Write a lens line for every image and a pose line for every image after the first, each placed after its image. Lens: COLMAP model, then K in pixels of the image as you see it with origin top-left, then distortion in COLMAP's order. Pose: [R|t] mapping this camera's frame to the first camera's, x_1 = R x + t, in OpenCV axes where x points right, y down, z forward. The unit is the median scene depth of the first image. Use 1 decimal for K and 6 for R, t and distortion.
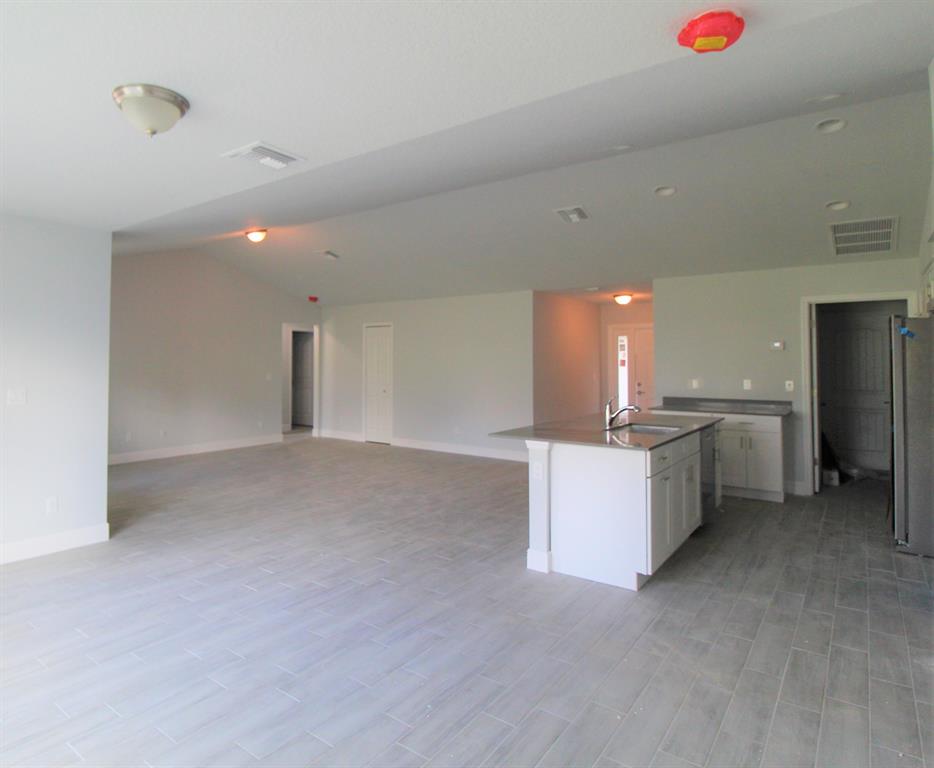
lens RADIAL K [[614.1, 0, 463.0], [0, 614.1, 378.6], [0, 0, 1]] dist [-0.003941, 0.001909]
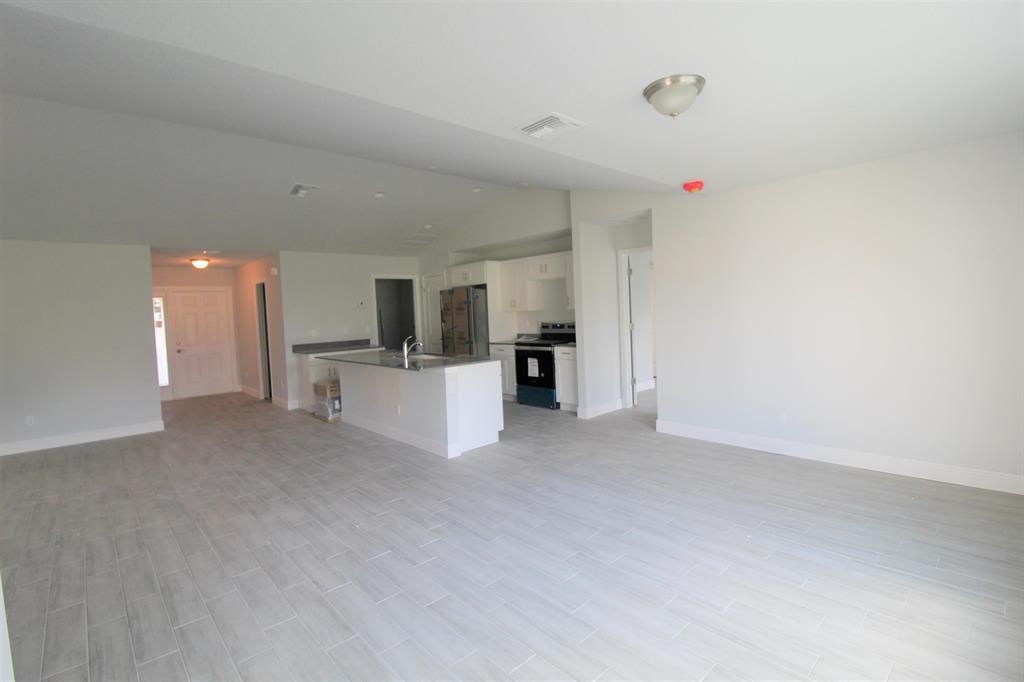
lens RADIAL K [[444.8, 0, 508.0], [0, 444.8, 340.9], [0, 0, 1]] dist [-0.004652, -0.000318]
pose [[0.188813, -0.078771, 0.978849, -0.575523], [0.069645, 0.995342, 0.066665, -0.010744], [-0.979540, 0.055585, 0.193420, 0.452337]]
